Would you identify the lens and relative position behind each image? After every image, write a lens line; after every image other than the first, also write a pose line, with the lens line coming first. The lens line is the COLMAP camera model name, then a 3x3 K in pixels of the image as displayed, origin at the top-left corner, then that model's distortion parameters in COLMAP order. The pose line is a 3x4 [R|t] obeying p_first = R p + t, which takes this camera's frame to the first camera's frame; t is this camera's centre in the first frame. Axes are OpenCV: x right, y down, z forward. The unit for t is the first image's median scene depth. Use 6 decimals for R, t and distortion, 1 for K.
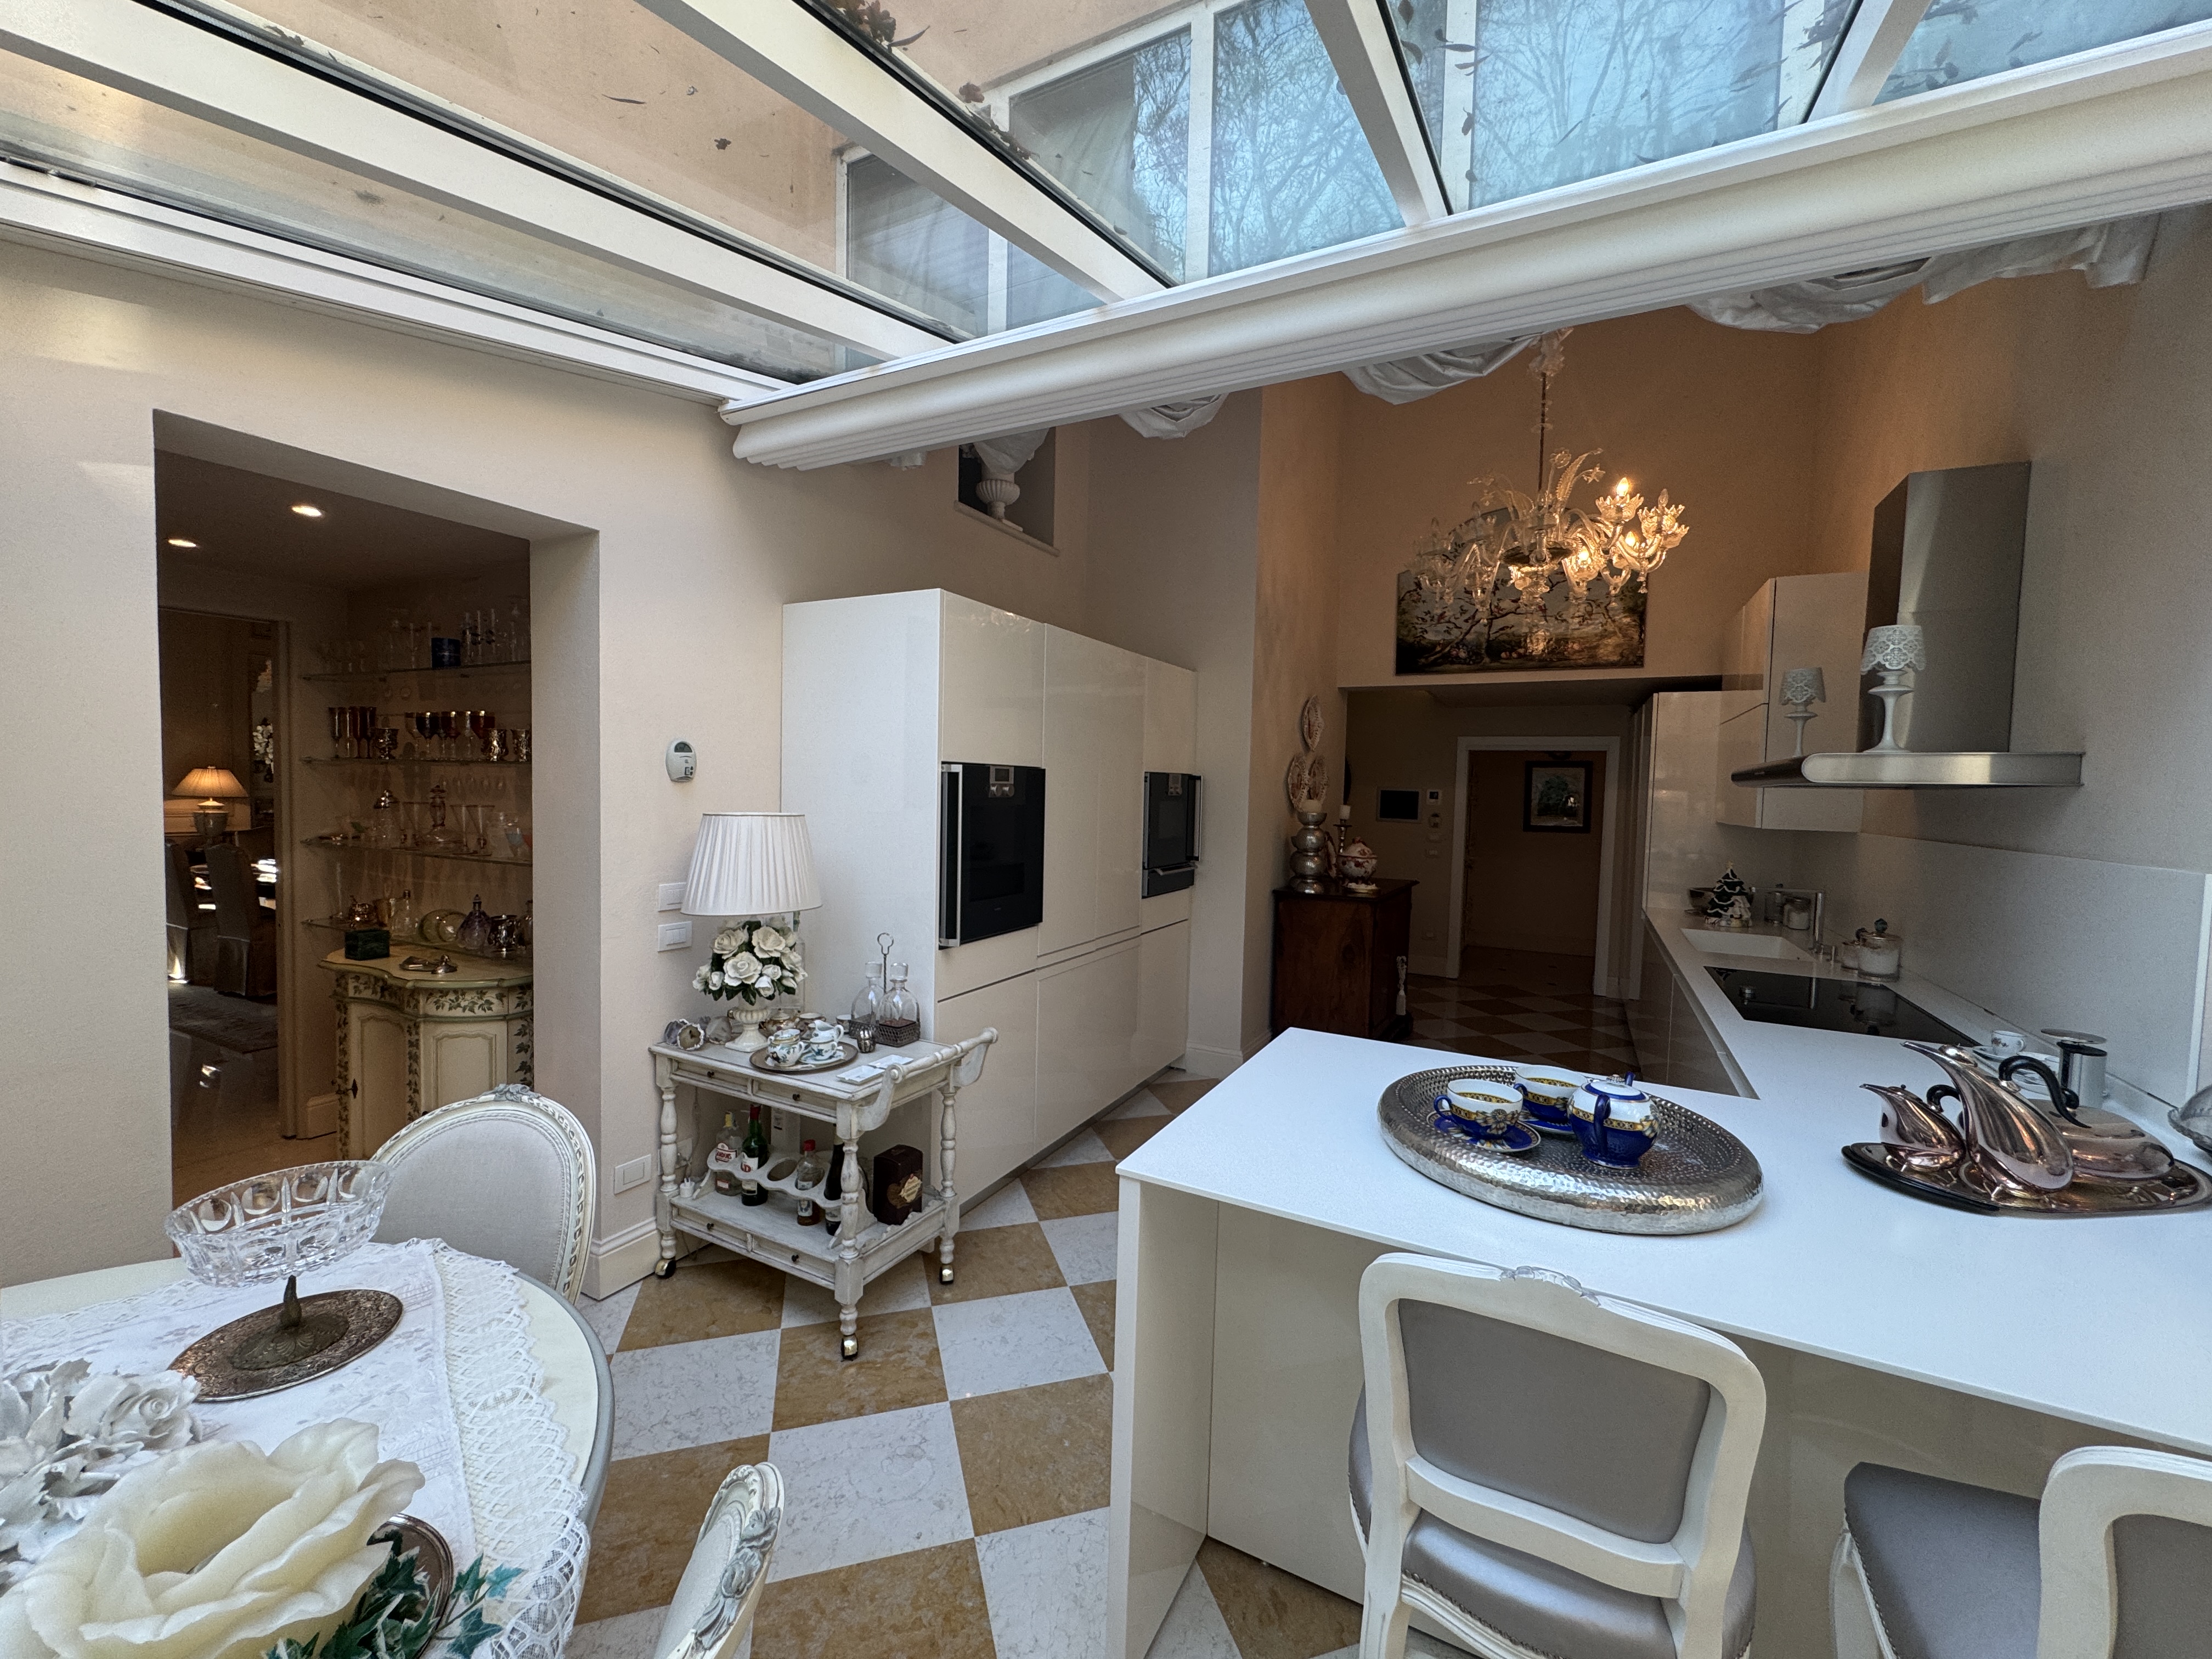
lens RADIAL K [[883.4, 0, 1107.2], [0, 883.4, 827.6], [0, 0, 1]] dist [-0.001168, 0.000424]
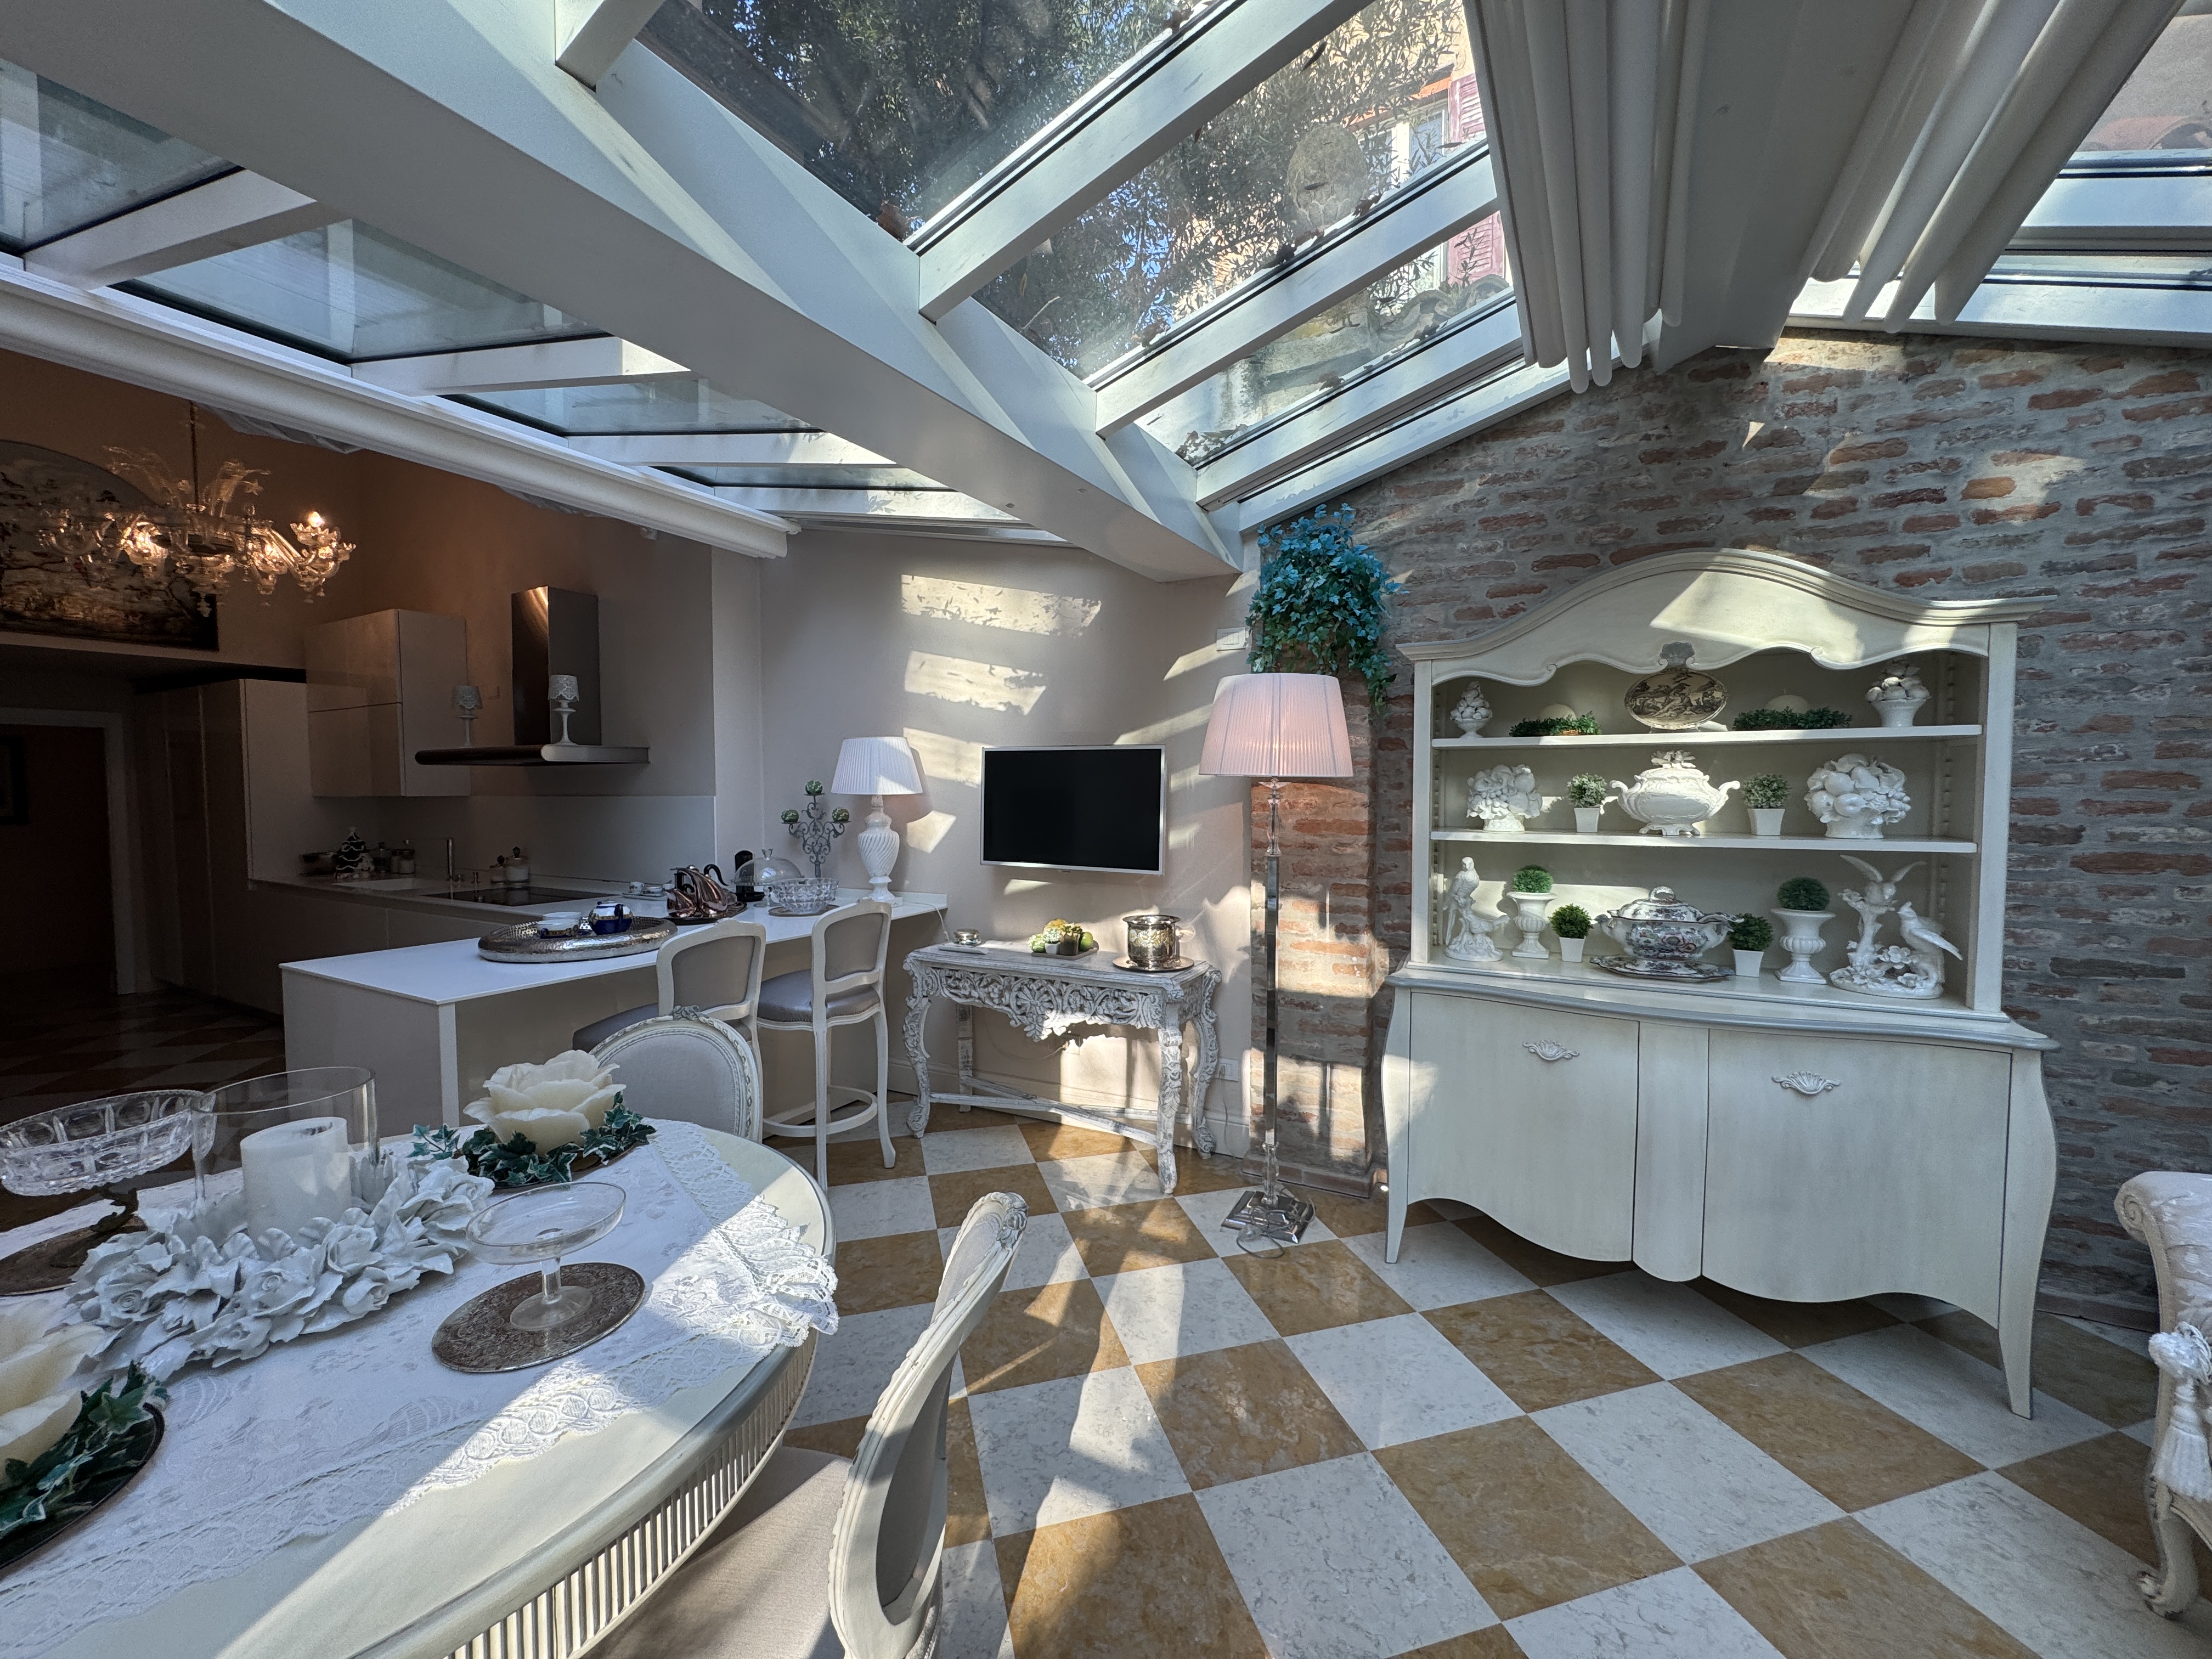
lens RADIAL K [[880.8, 0, 1107.8], [0, 880.8, 827.0], [0, 0, 1]] dist [-0.003816, 0.000006]
pose [[0.021809, -0.070320, 0.997286, -0.811004], [0.050223, 0.996341, 0.069155, 0.012998], [-0.998500, 0.048579, 0.025261, -0.135636]]
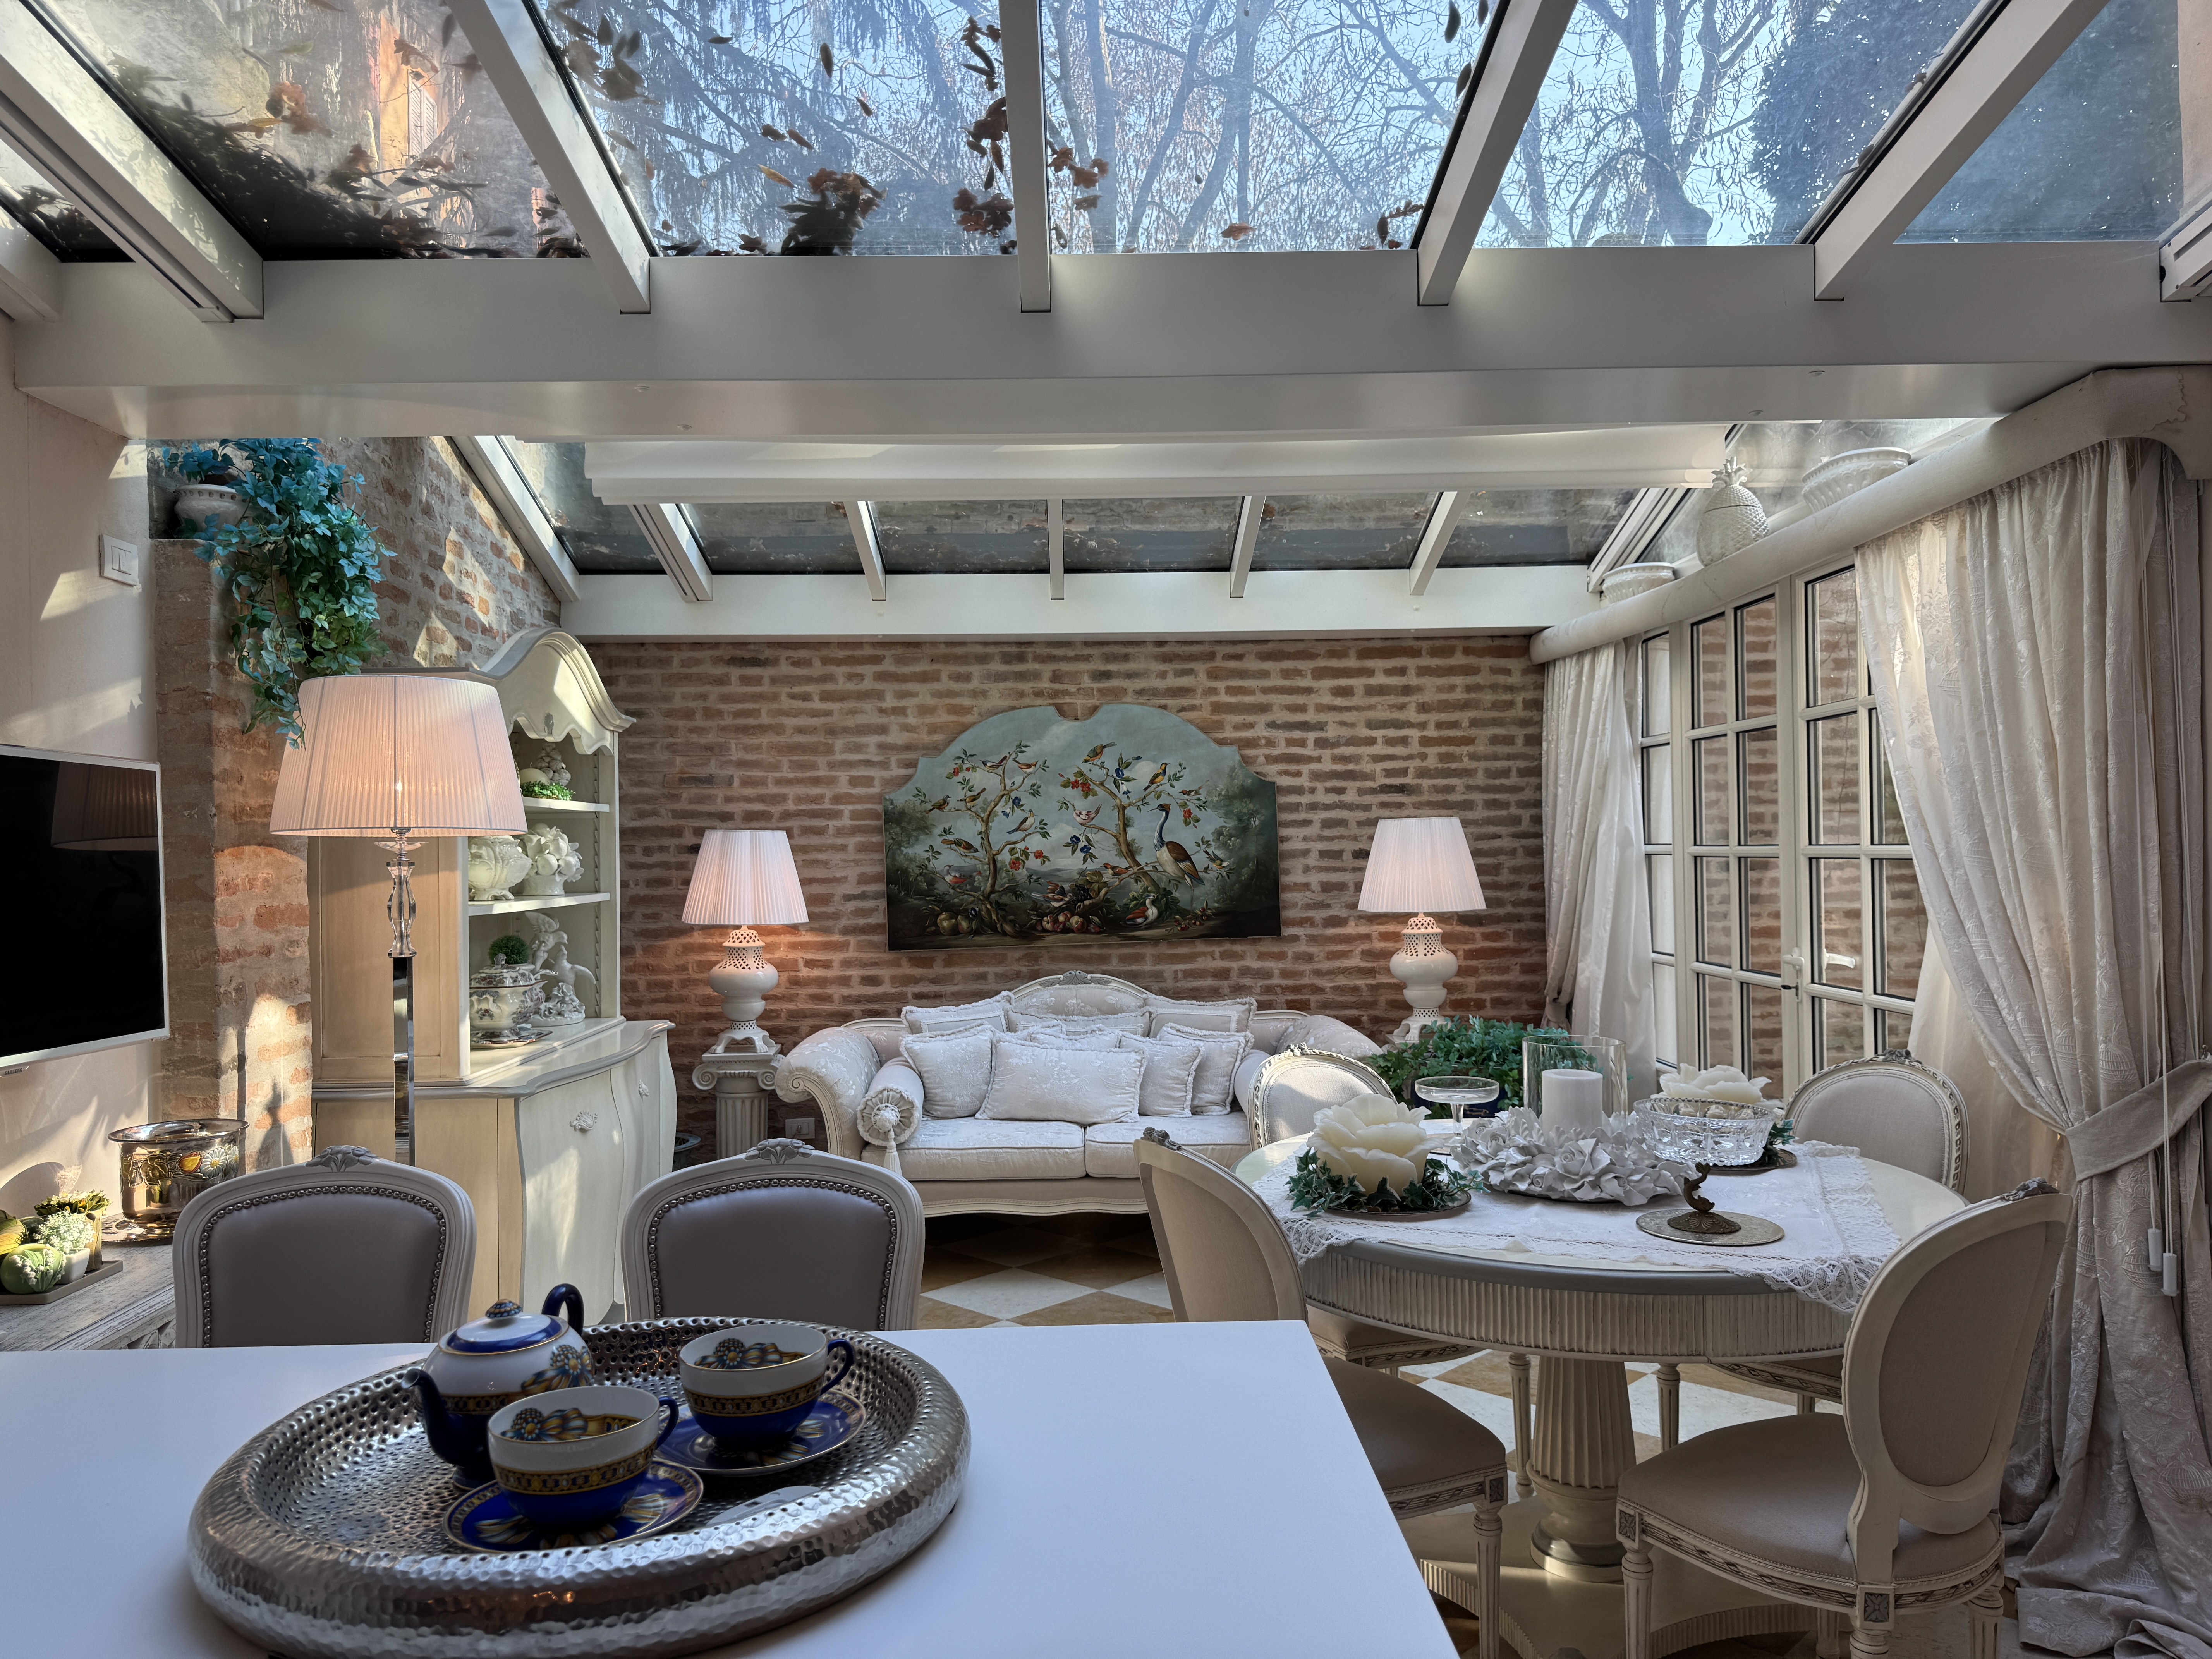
lens RADIAL K [[1553.9, 0, 1103.2], [0, 1553.9, 830.9], [0, 0, 1]] dist [0.136229, -0.160248]
pose [[-0.878262, -0.013409, -0.477991, 0.393235], [-0.026683, 0.999424, 0.020990, -0.006589], [0.477434, 0.031189, -0.878114, 1.062933]]
